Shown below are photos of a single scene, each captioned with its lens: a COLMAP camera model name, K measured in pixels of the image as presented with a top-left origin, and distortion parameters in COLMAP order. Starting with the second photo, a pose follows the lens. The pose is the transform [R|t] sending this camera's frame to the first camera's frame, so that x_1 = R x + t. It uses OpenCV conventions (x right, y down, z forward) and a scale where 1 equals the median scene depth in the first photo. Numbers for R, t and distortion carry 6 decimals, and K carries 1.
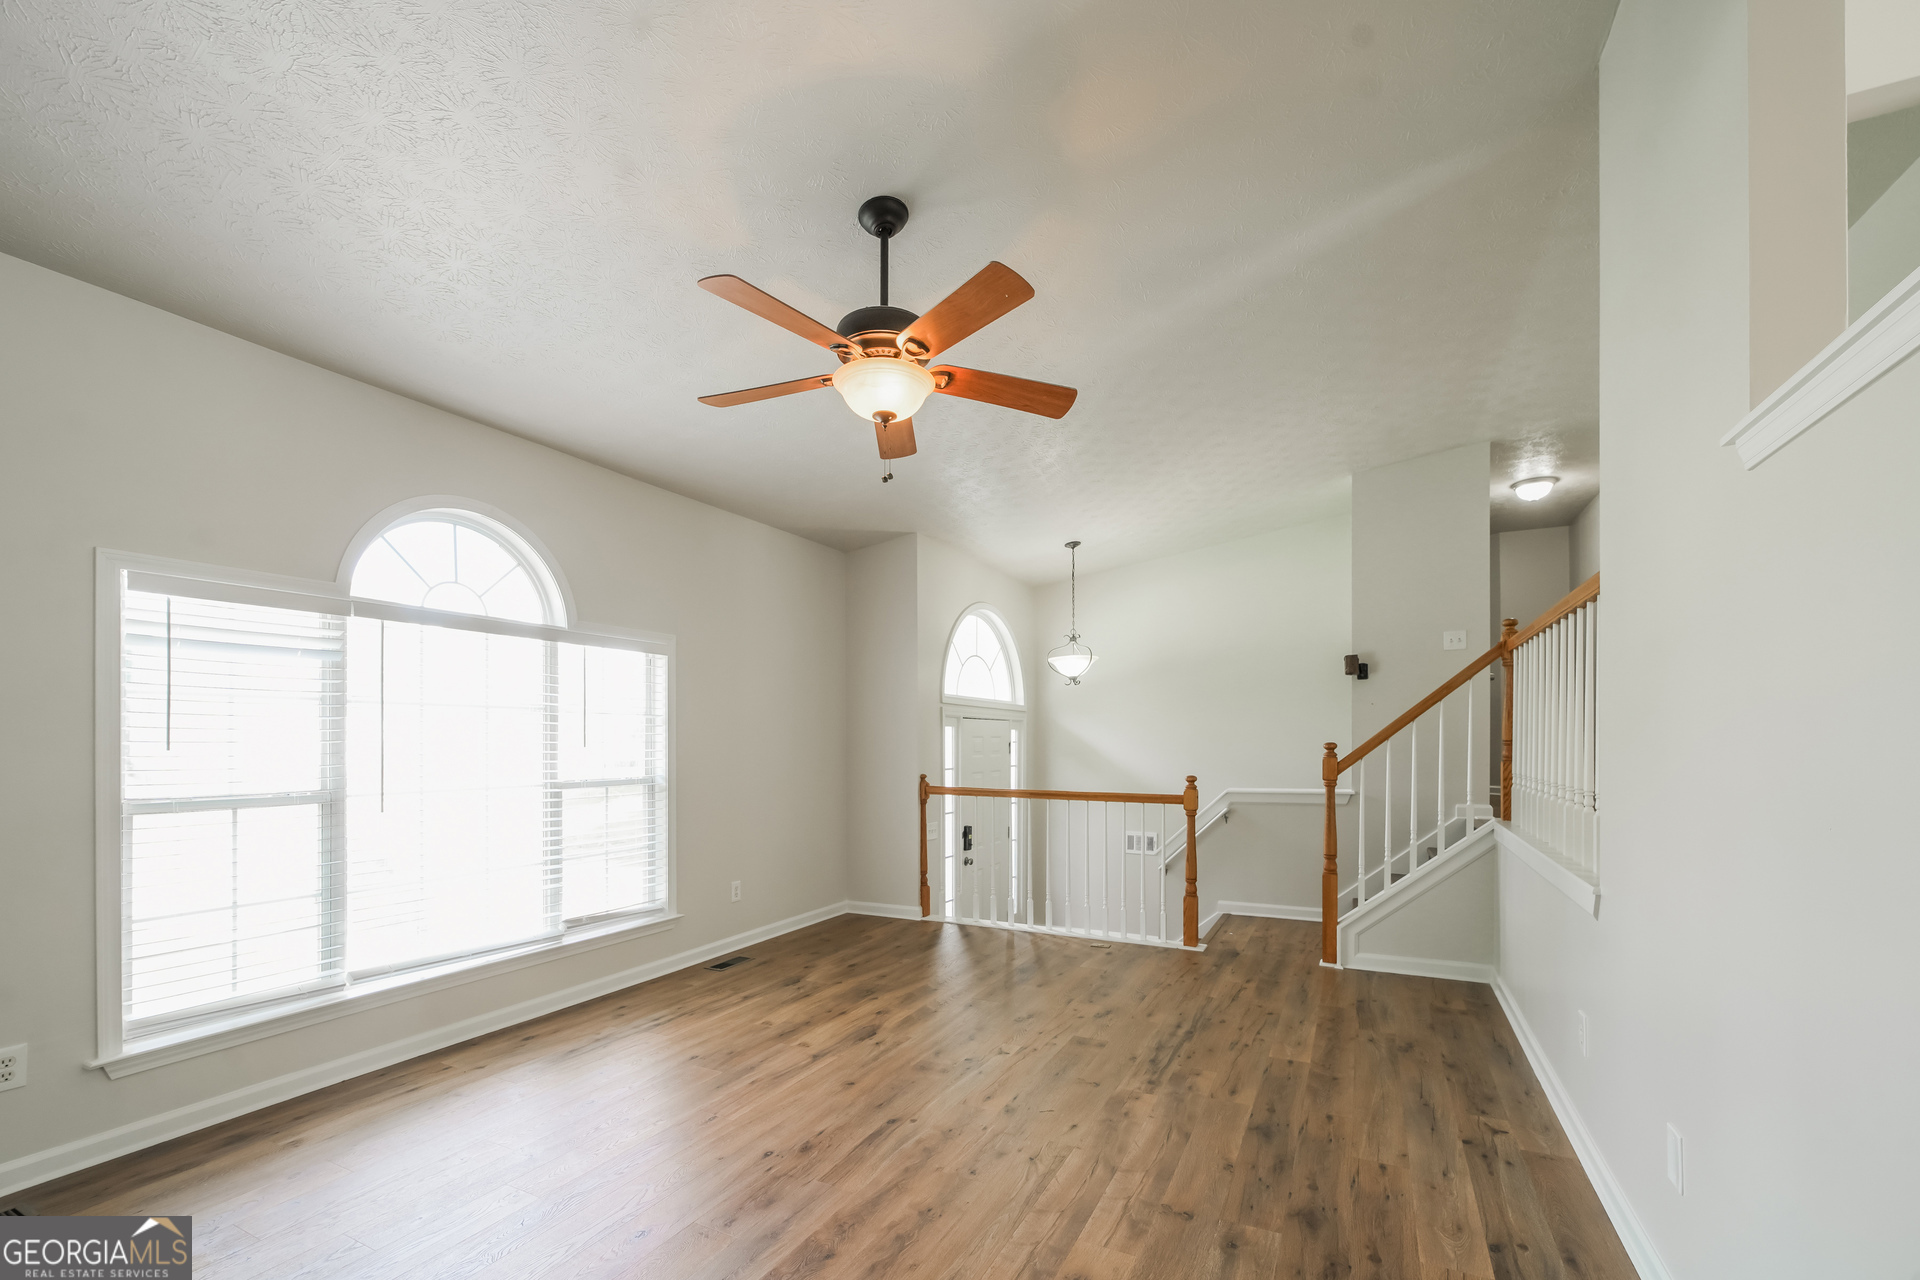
lens RADIAL K [[787.1, 0, 959.6], [0, 787.1, 751.2], [0, 0, 1]] dist [-0.000186, -0.000013]
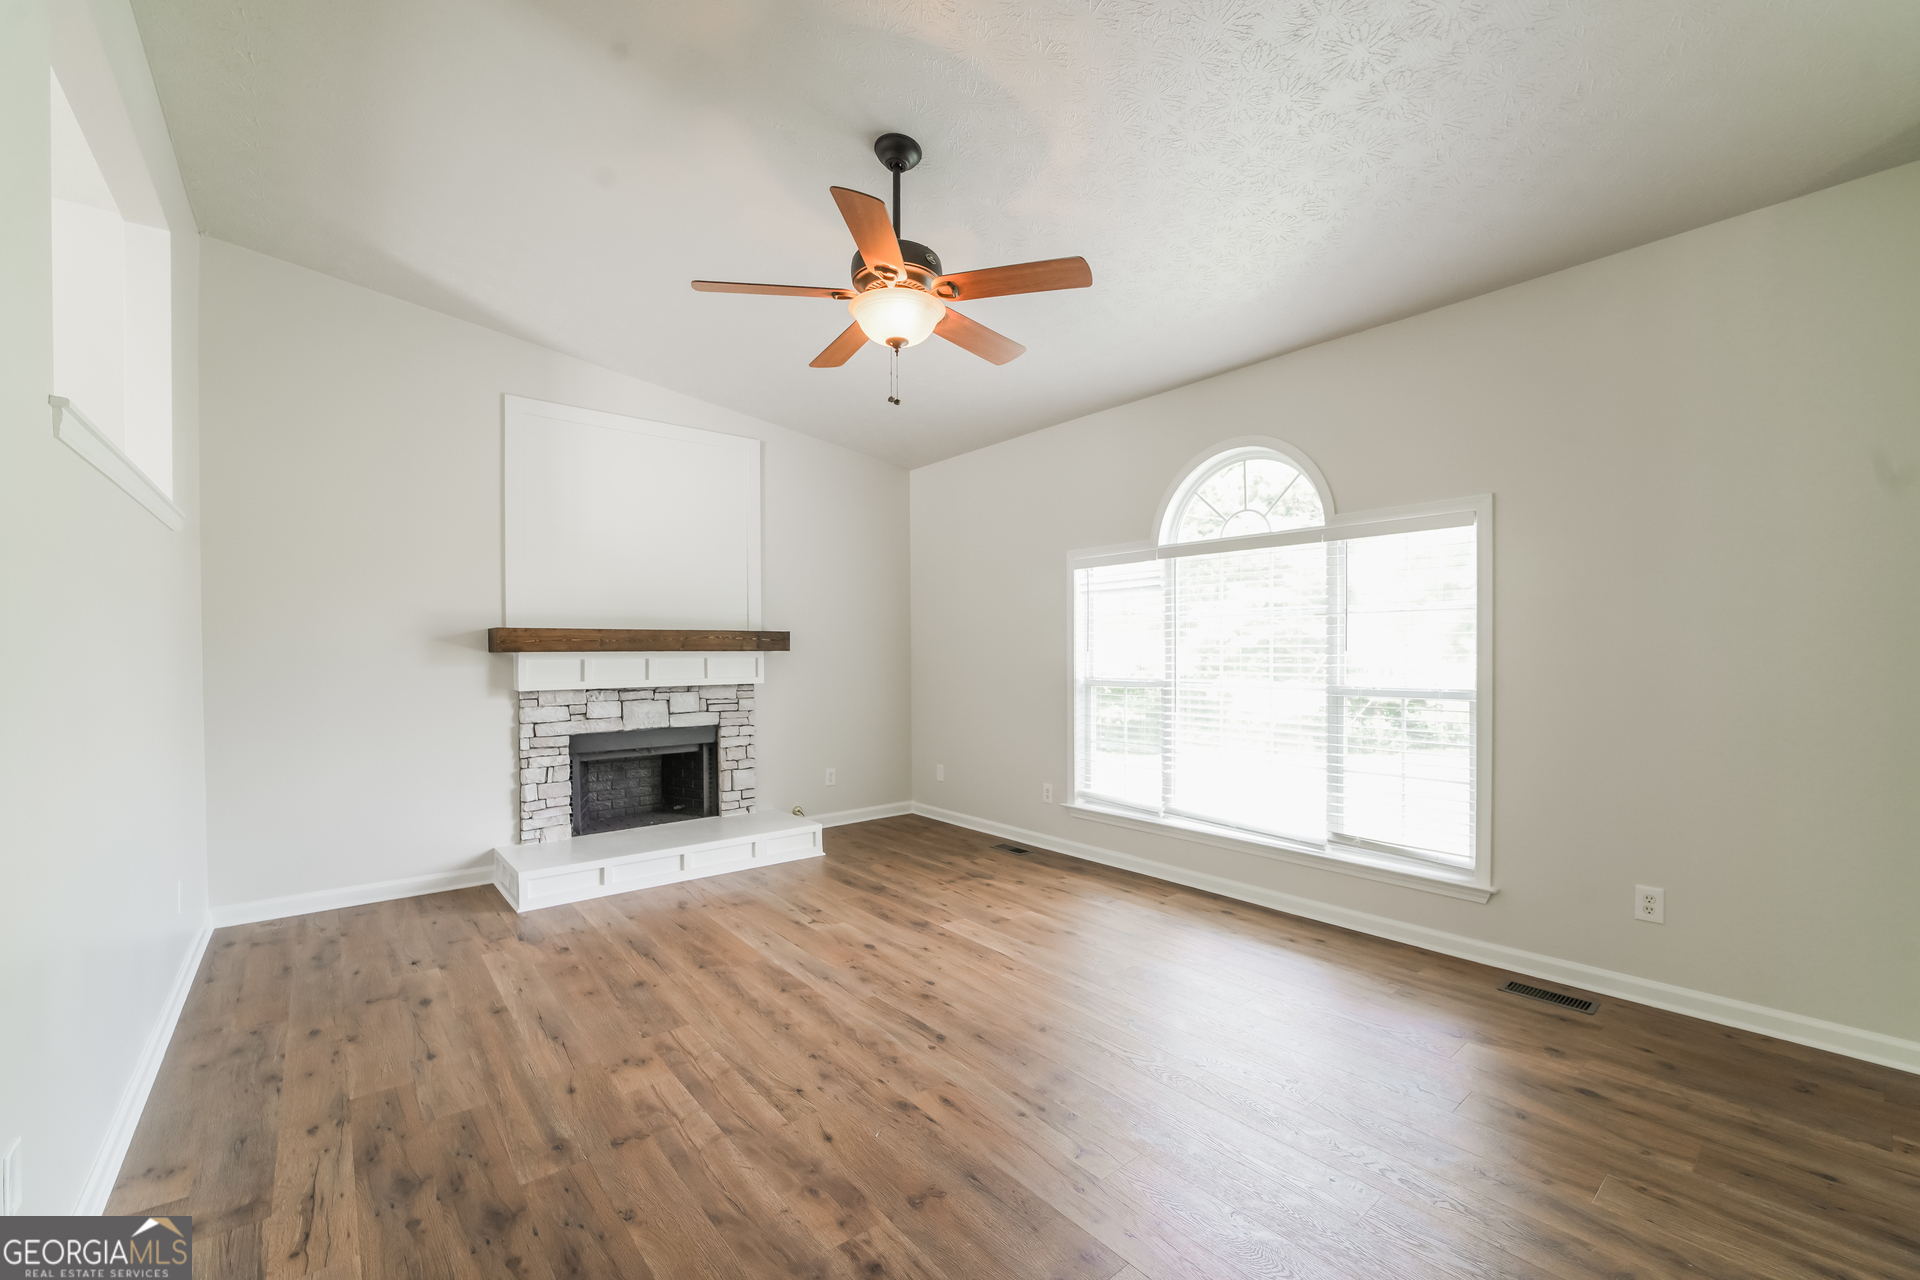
lens RADIAL K [[792.2, 0, 960.0], [0, 792.2, 640.0], [0, 0, 1]] dist [-0.001541, -0.000335]
pose [[-0.401061, -0.002348, -0.916048, 0.884354], [0.004116, 0.999982, -0.004366, -0.023983], [0.916042, -0.005522, -0.401044, 1.548318]]
